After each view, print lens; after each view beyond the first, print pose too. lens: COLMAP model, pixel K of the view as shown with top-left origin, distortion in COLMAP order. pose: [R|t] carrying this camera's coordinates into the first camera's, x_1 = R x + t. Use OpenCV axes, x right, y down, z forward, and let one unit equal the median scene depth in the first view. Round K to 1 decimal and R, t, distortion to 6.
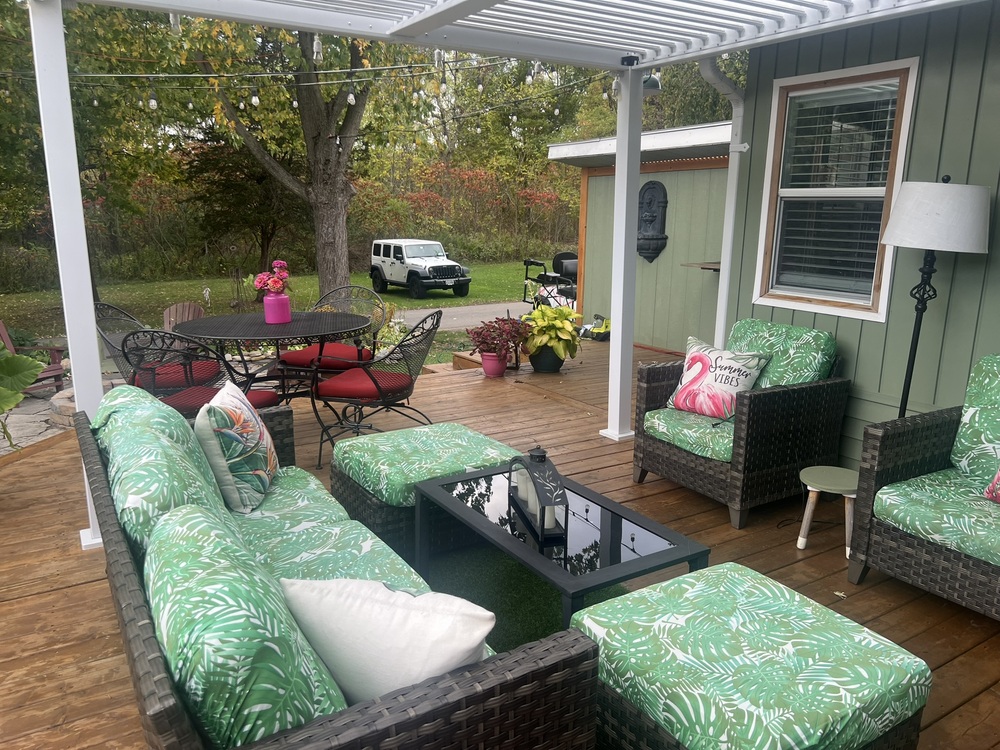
lens RADIAL K [[755.8, 0, 499.4], [0, 755.8, 375.1], [0, 0, 1]] dist [0.010916, 0.000040]
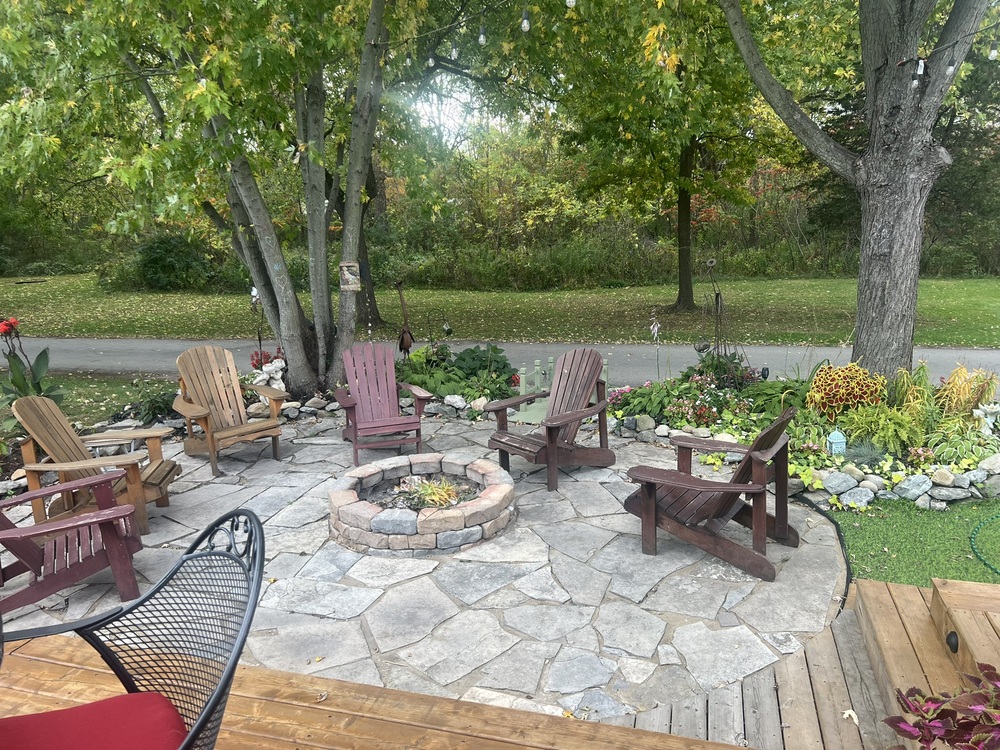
lens RADIAL K [[755.8, 0, 500.0], [0, 755.8, 379.2], [0, 0, 1]] dist [0.010916, 0.000040]
pose [[0.665087, 0.142290, -0.733085, 0.018091], [-0.126875, 0.988938, 0.076843, -0.089729], [0.735909, 0.041903, 0.675782, 0.406634]]
